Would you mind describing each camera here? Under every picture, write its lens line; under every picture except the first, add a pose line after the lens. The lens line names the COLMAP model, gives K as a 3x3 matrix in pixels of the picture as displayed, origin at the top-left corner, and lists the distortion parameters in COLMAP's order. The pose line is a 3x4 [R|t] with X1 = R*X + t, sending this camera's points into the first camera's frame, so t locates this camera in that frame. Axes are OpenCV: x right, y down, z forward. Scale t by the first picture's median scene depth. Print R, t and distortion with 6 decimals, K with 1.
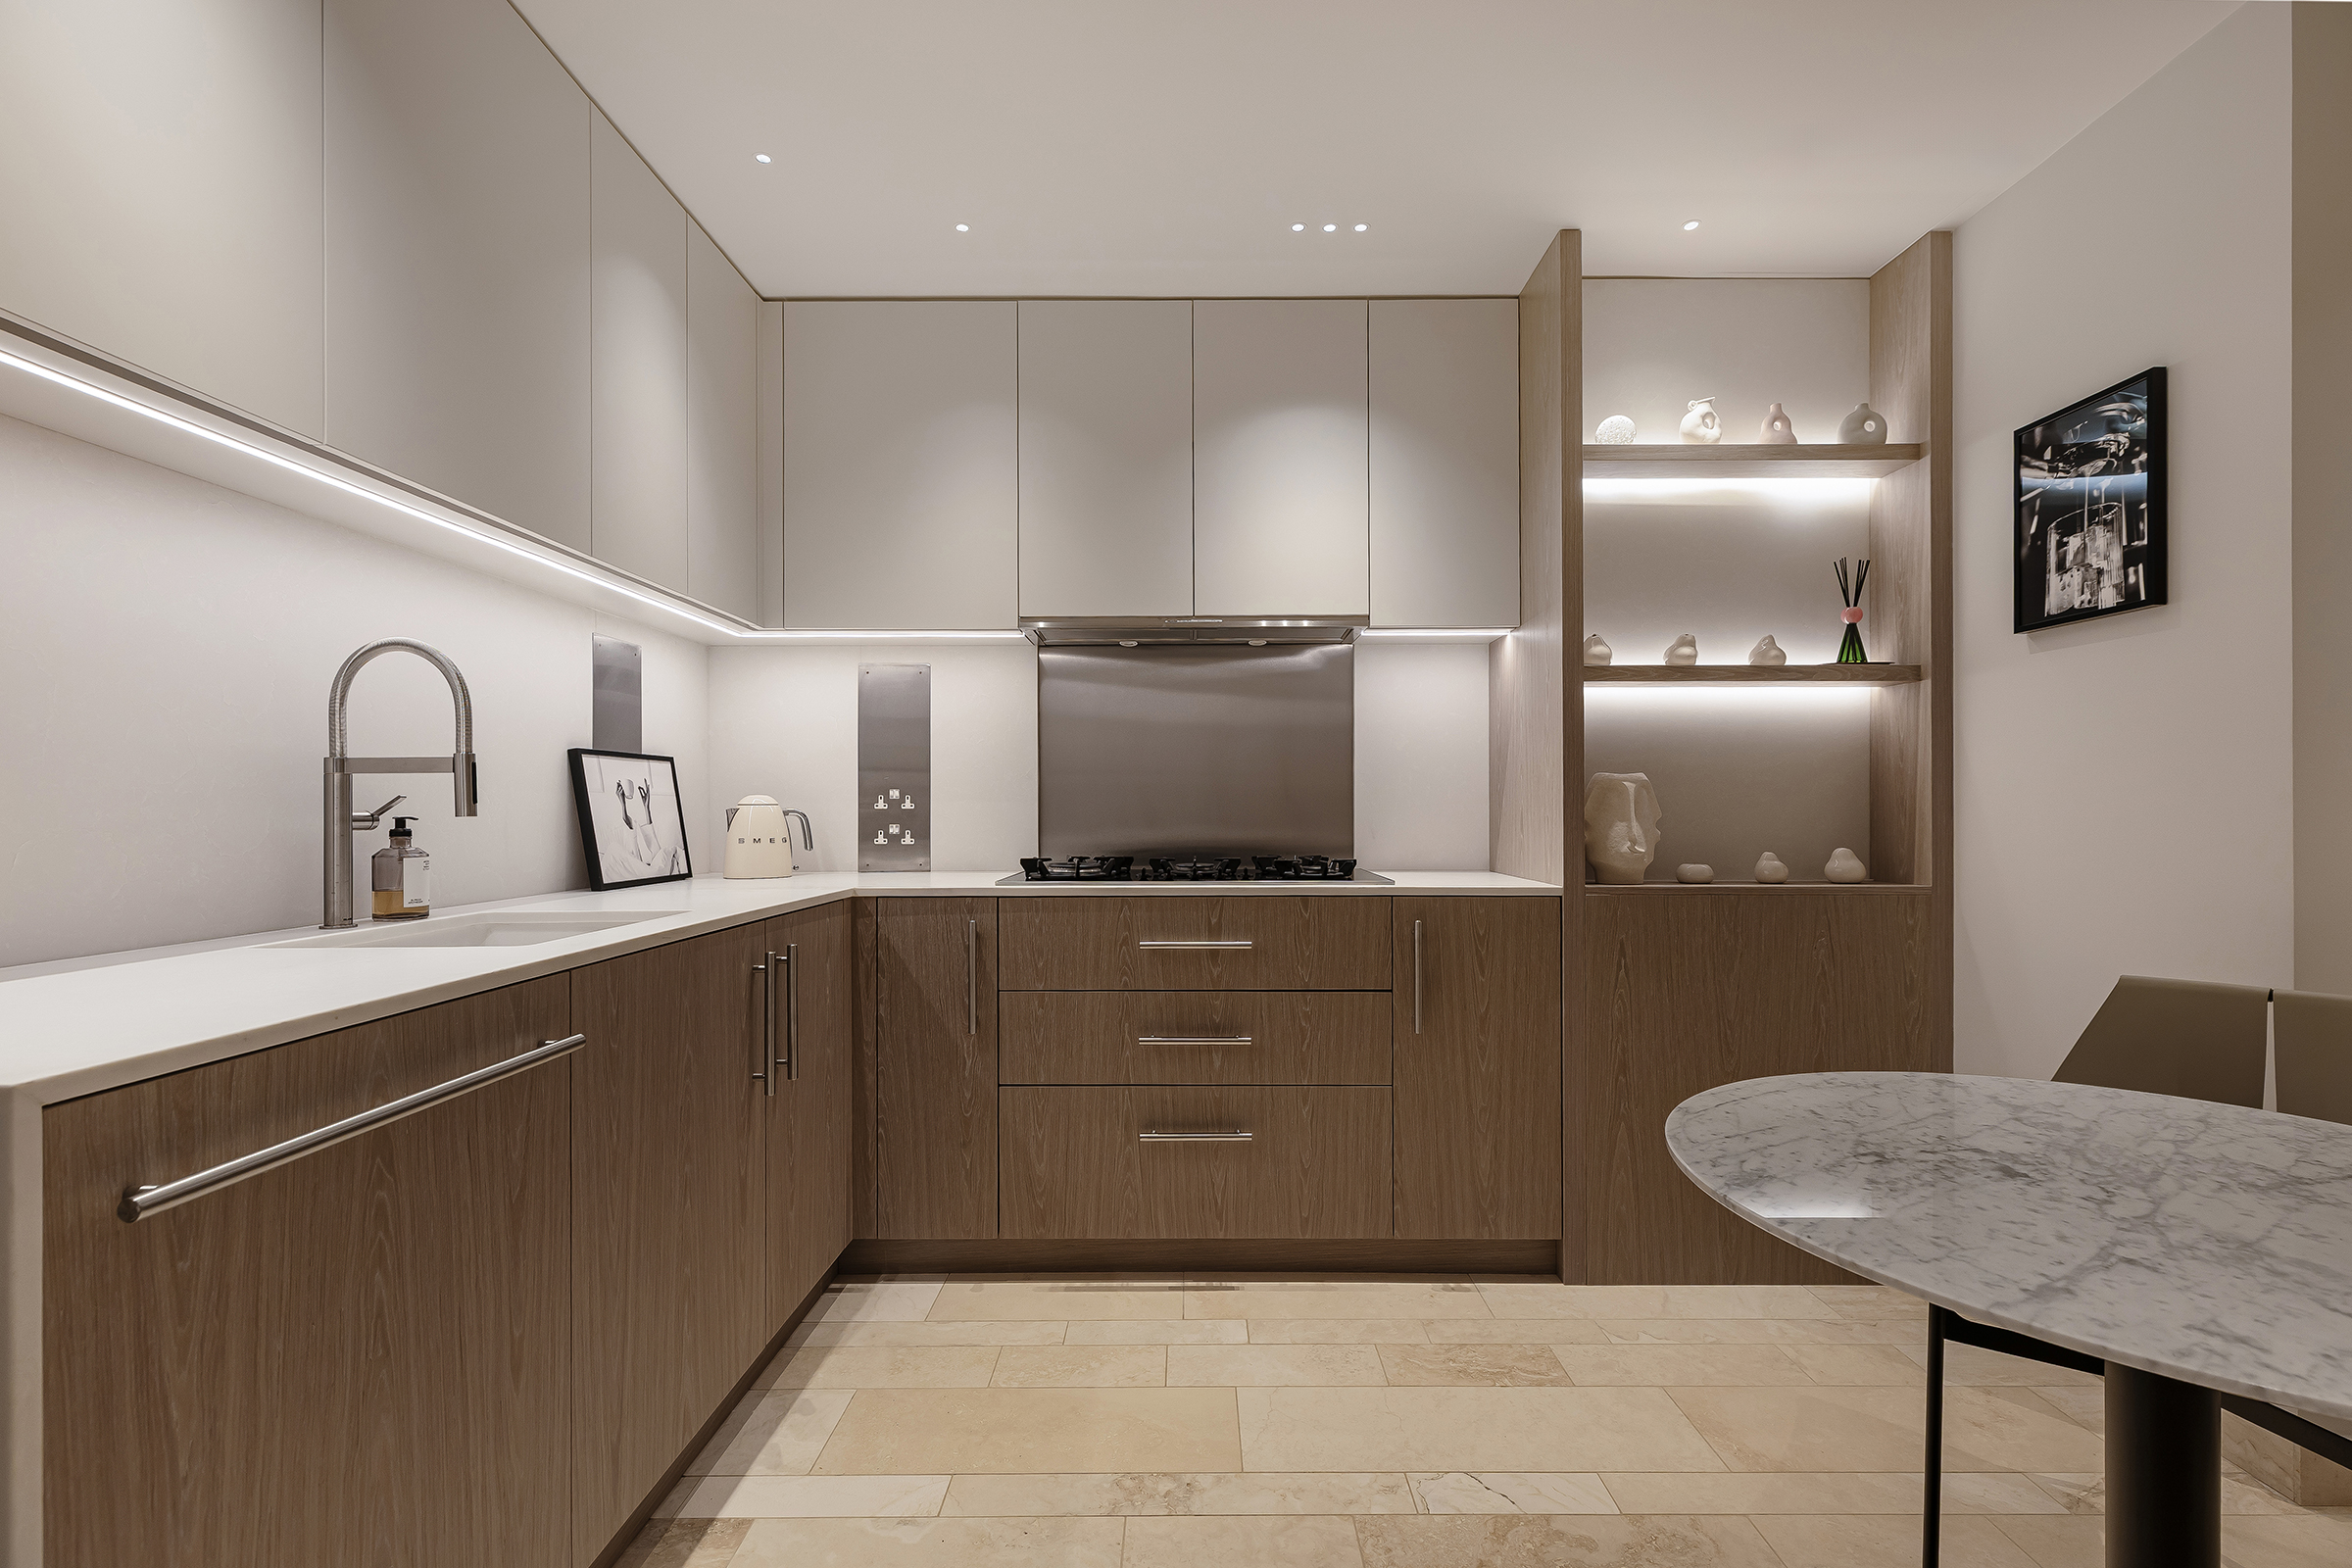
lens RADIAL K [[1061.4, 0, 1166.1], [0, 1061.4, 800.5], [0, 0, 1]] dist [0.003651, -0.000662]
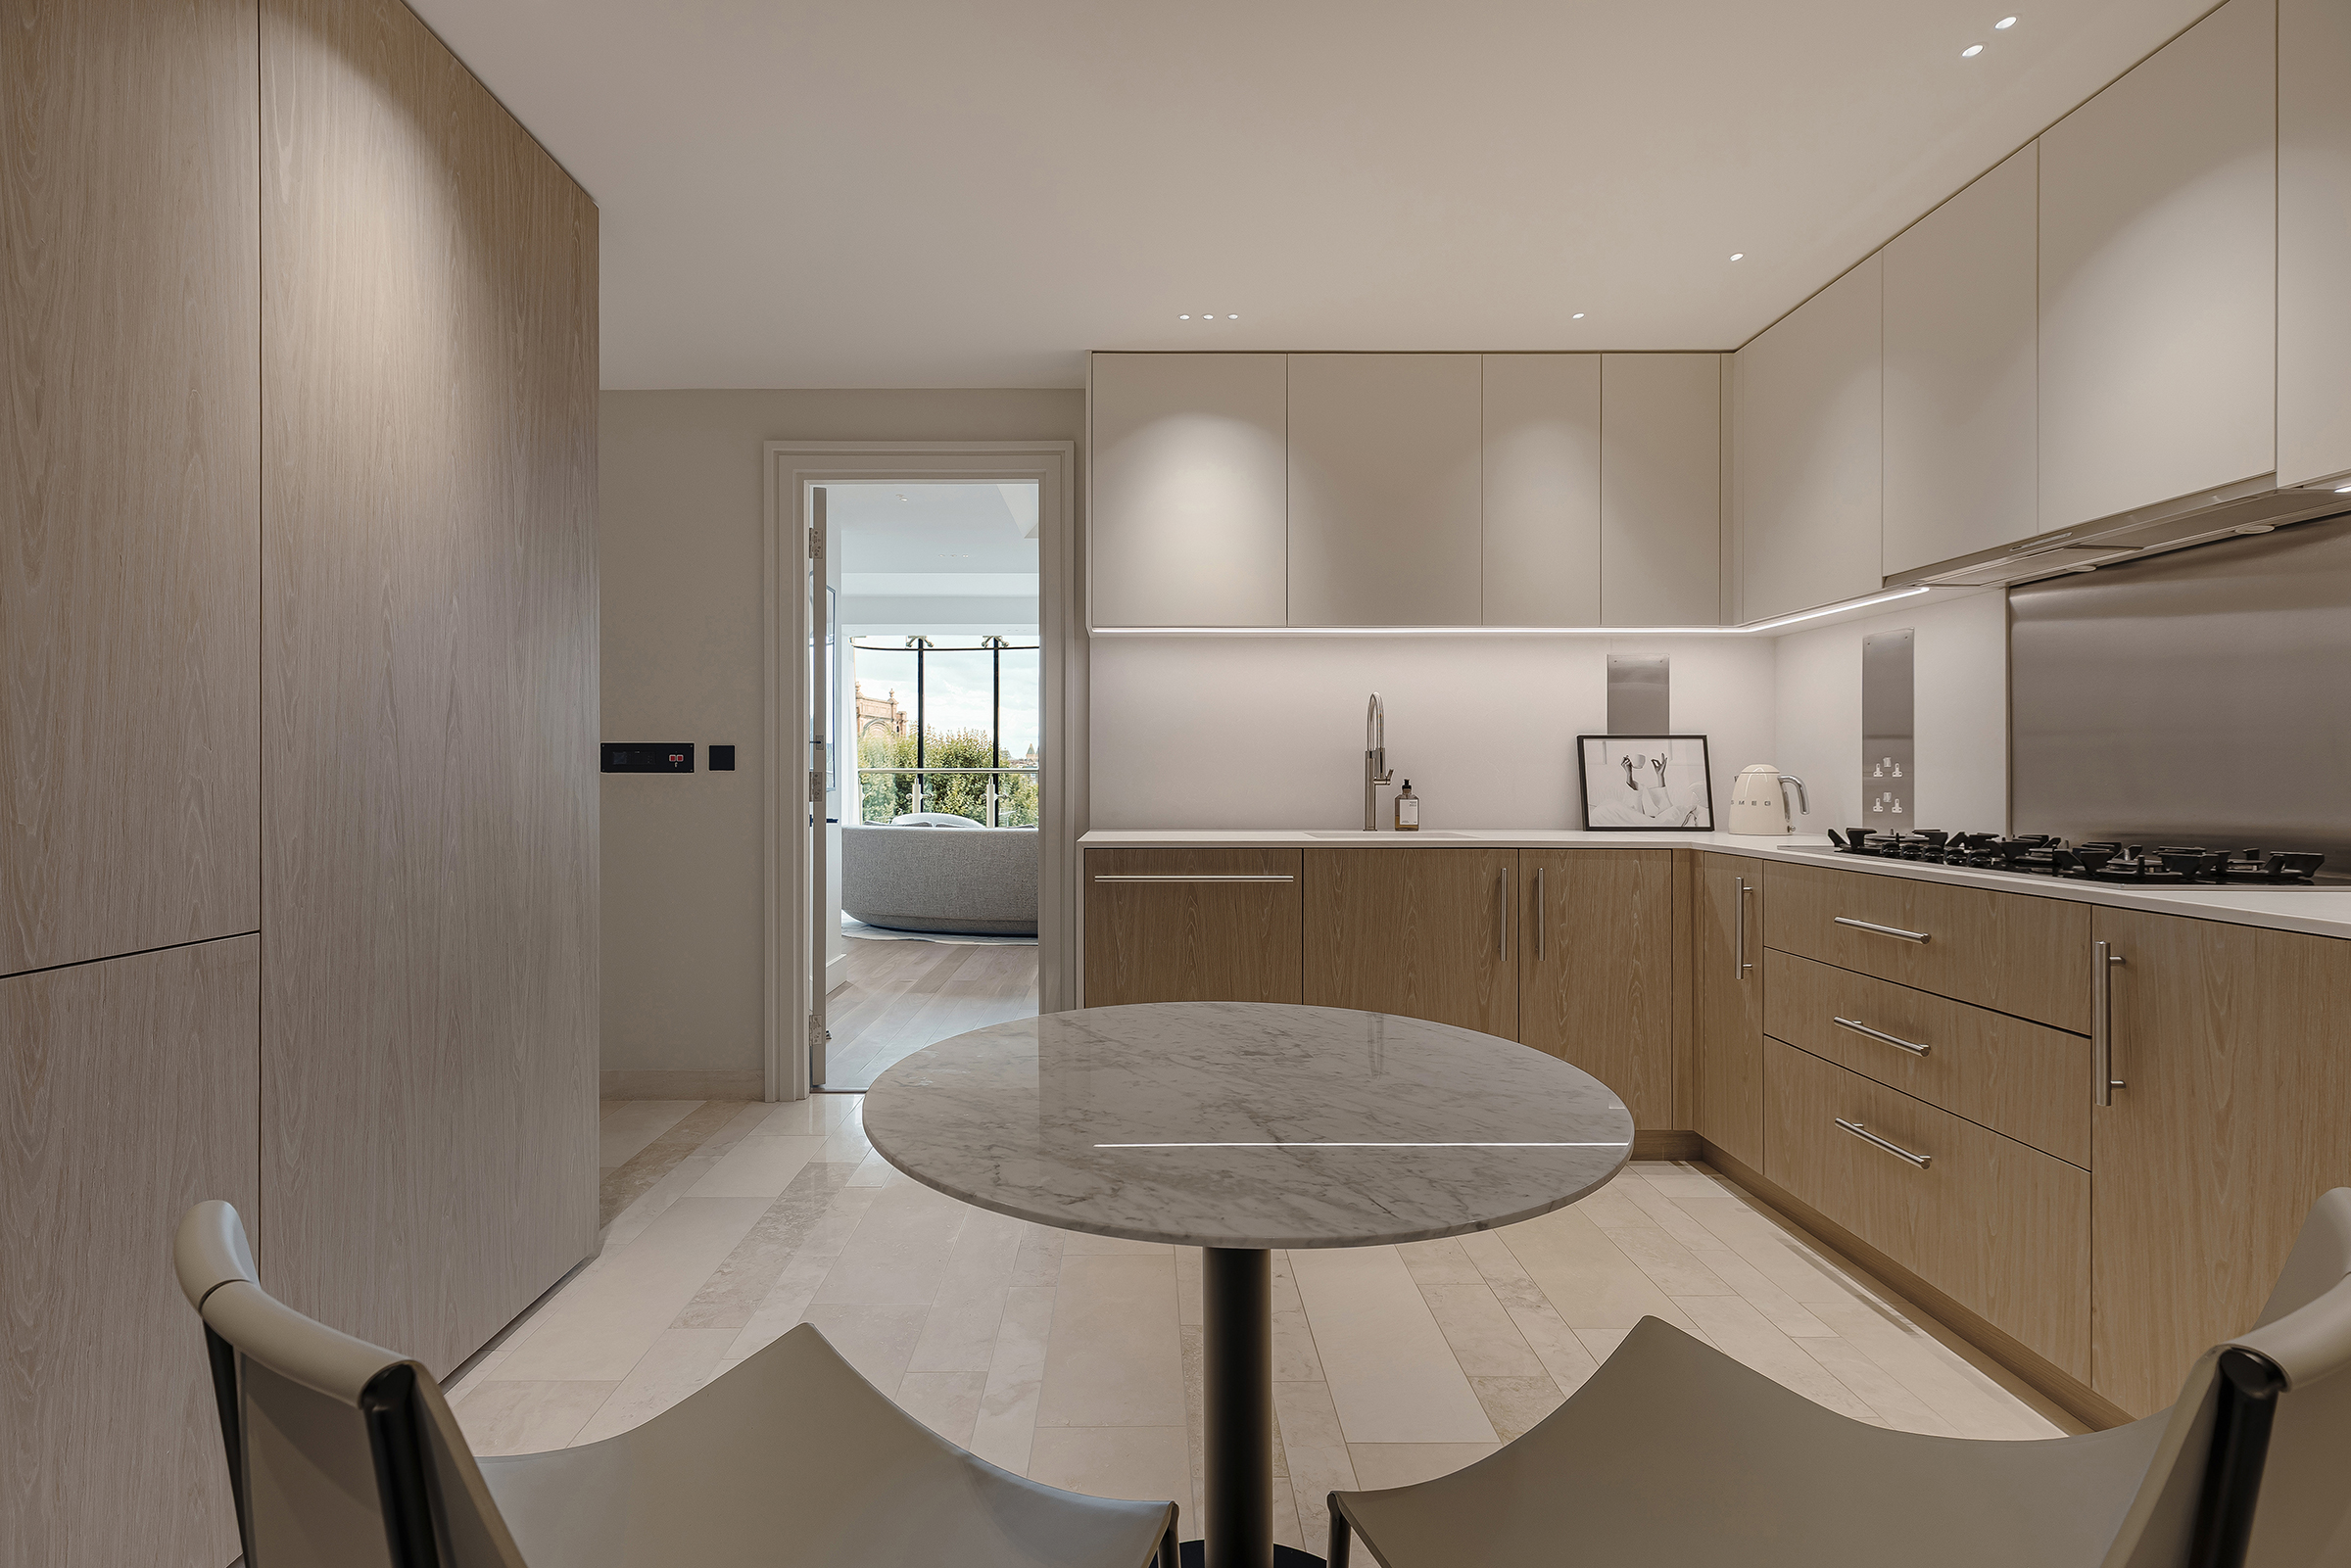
lens RADIAL K [[1060.9, 0, 1158.8], [0, 1060.9, 775.4], [0, 0, 1]] dist [0.003651, -0.000662]
pose [[0.013741, 0.002899, -0.999901, 0.908798], [0.004098, 0.999987, 0.002956, 0.000639], [0.999897, -0.004138, 0.013729, 0.373254]]
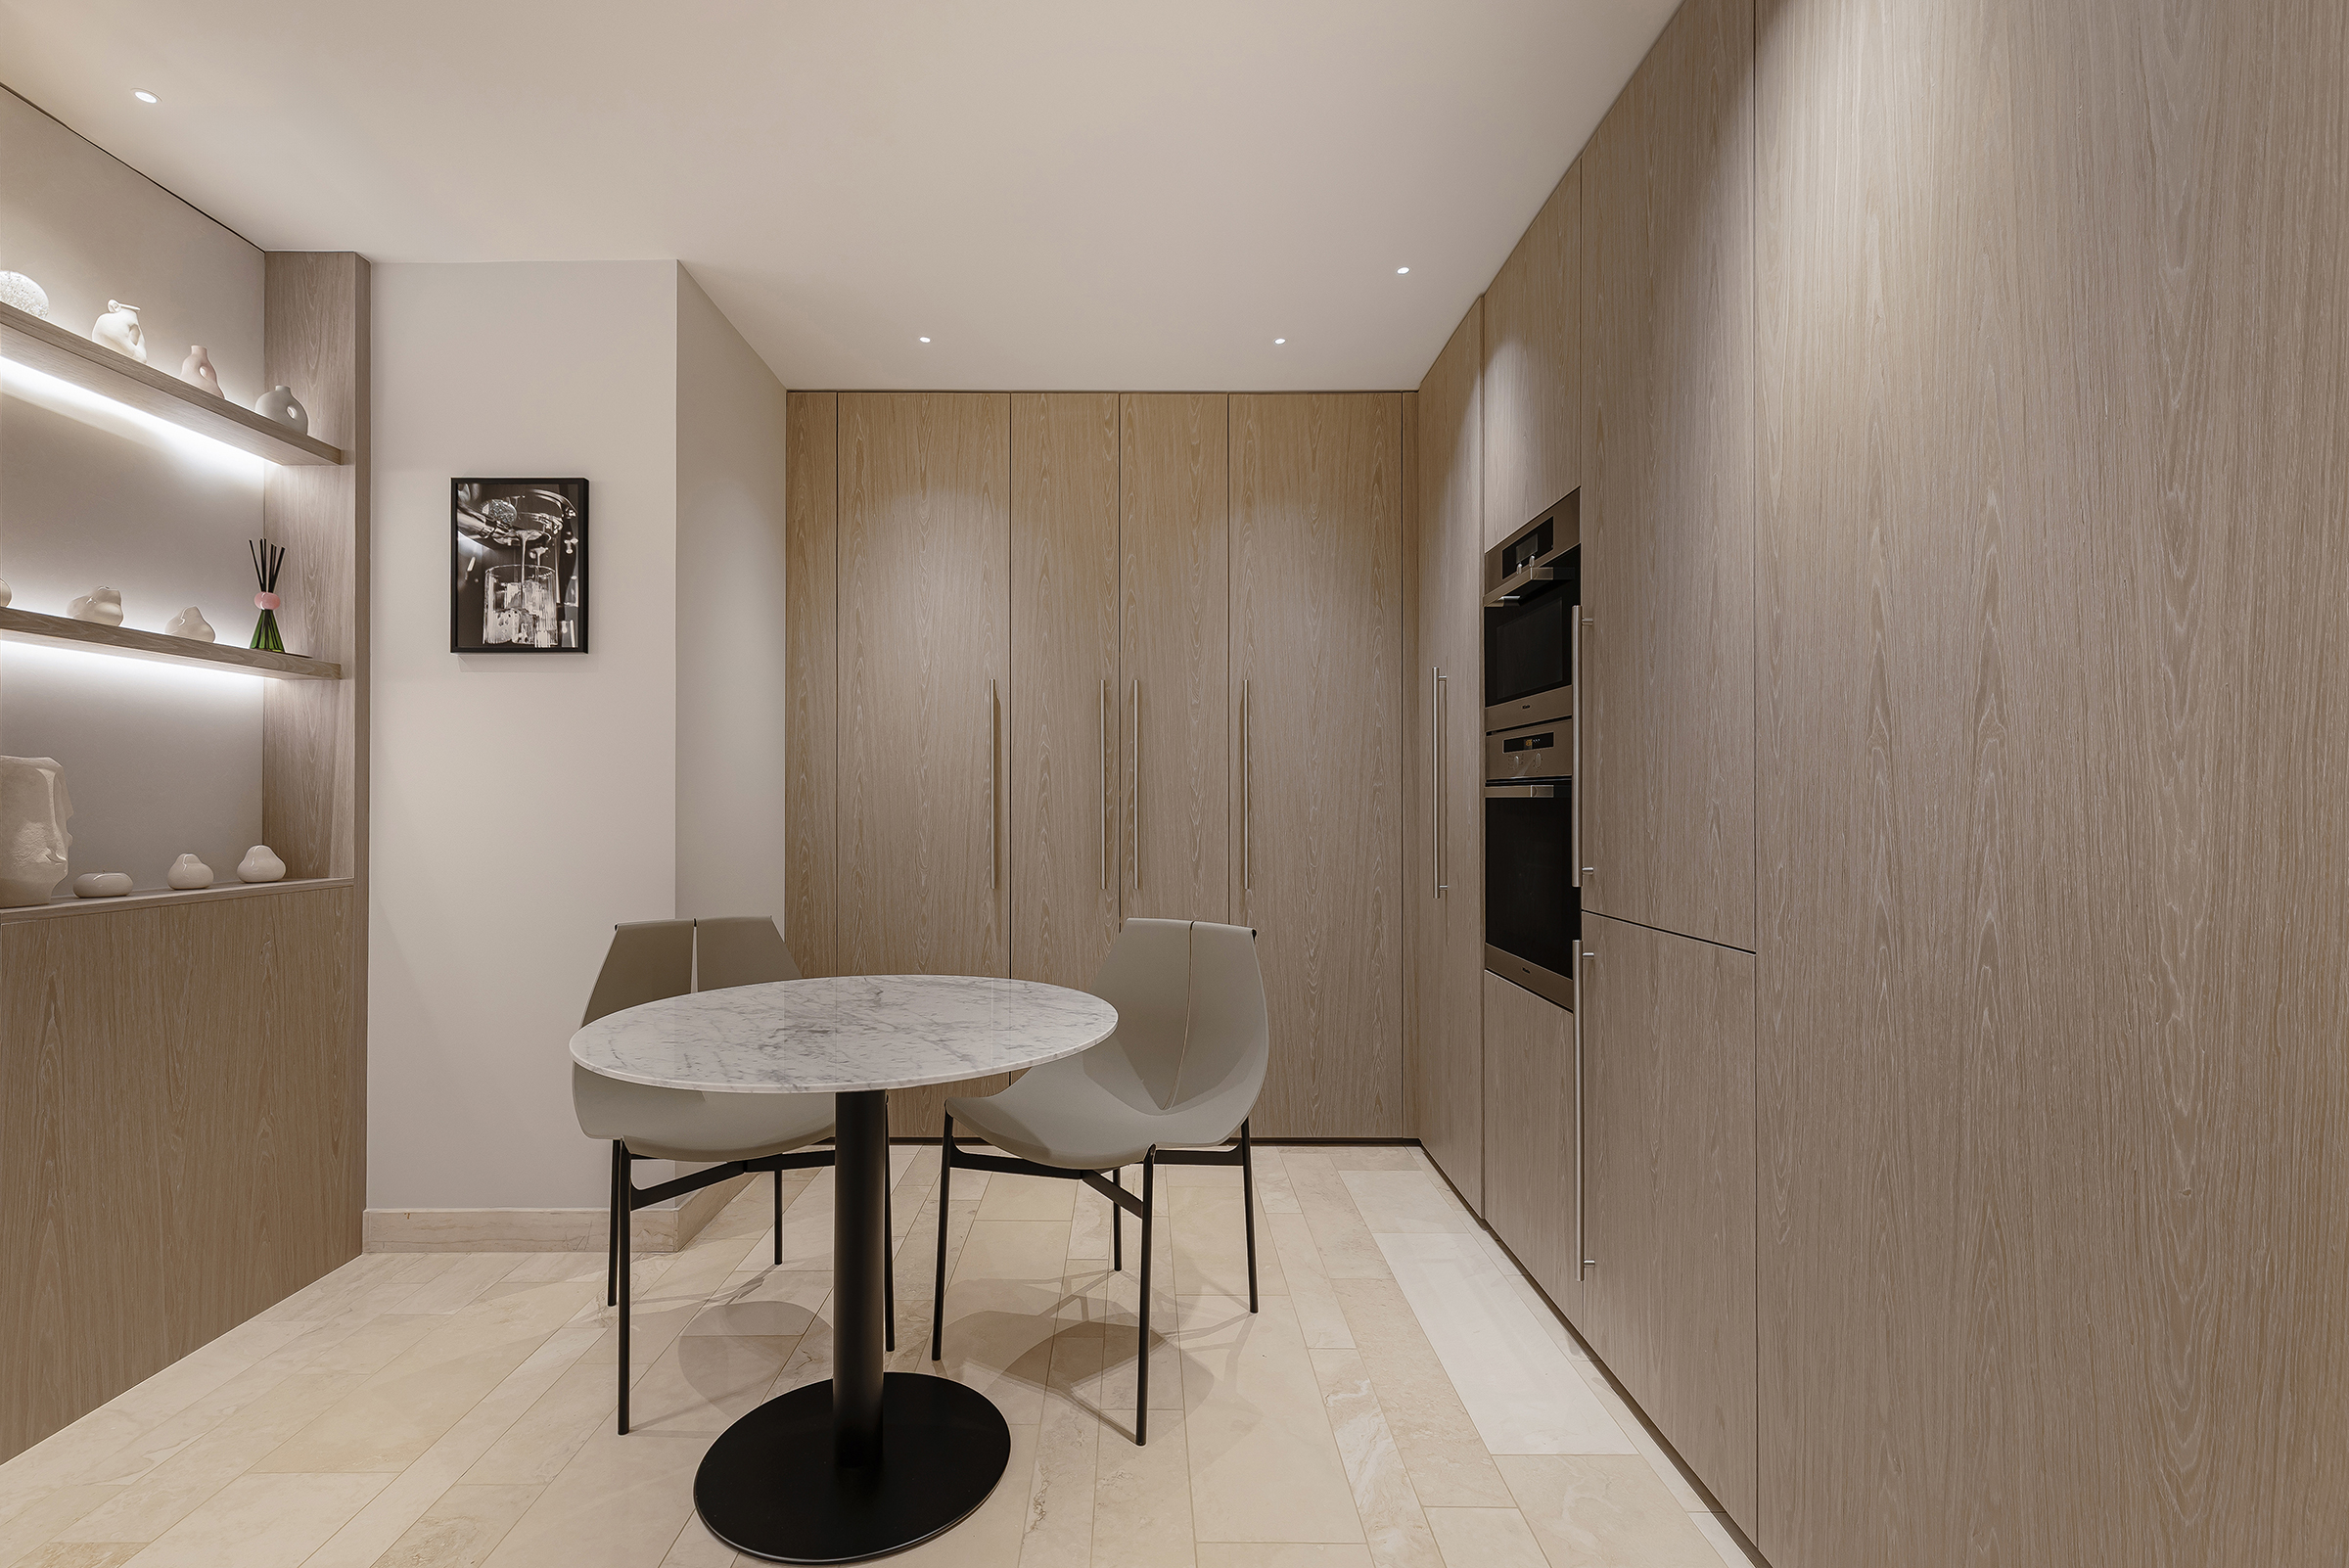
lens RADIAL K [[1060.1, 0, 1173.6], [0, 1060.1, 796.3], [0, 0, 1]] dist [0.003651, -0.000662]
pose [[-0.030123, 0.006120, 0.999527, -0.345587], [-0.004671, 0.999969, -0.006263, 0.002915], [-0.999535, -0.004858, -0.030094, 0.223730]]
